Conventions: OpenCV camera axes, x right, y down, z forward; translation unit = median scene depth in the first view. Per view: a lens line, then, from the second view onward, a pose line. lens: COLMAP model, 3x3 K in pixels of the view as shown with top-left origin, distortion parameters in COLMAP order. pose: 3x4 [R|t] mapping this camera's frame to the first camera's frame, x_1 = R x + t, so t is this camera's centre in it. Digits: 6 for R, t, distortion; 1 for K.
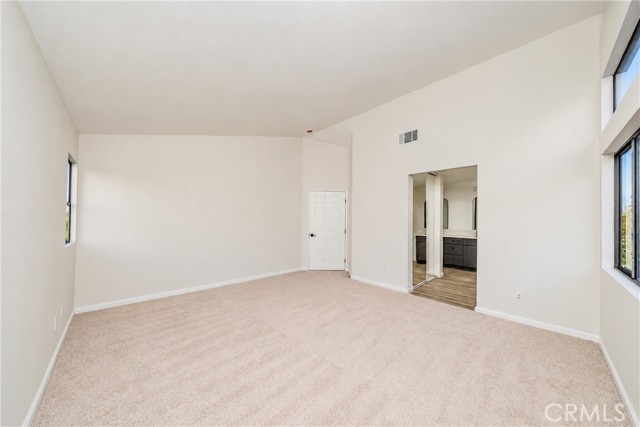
lens RADIAL K [[216.7, 0, 320.6], [0, 216.7, 217.4], [0, 0, 1]] dist [-0.021957, -0.000046]
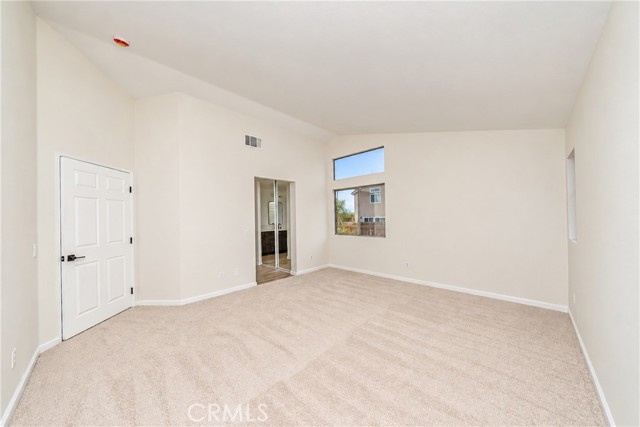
lens RADIAL K [[216.7, 0, 320.6], [0, 216.7, 217.4], [0, 0, 1]] dist [-0.021957, -0.000046]
pose [[-0.038447, -0.011349, 0.999196, -0.677851], [0.004611, 0.999923, 0.011535, -0.004606], [-0.999250, 0.005051, -0.038392, 0.694847]]
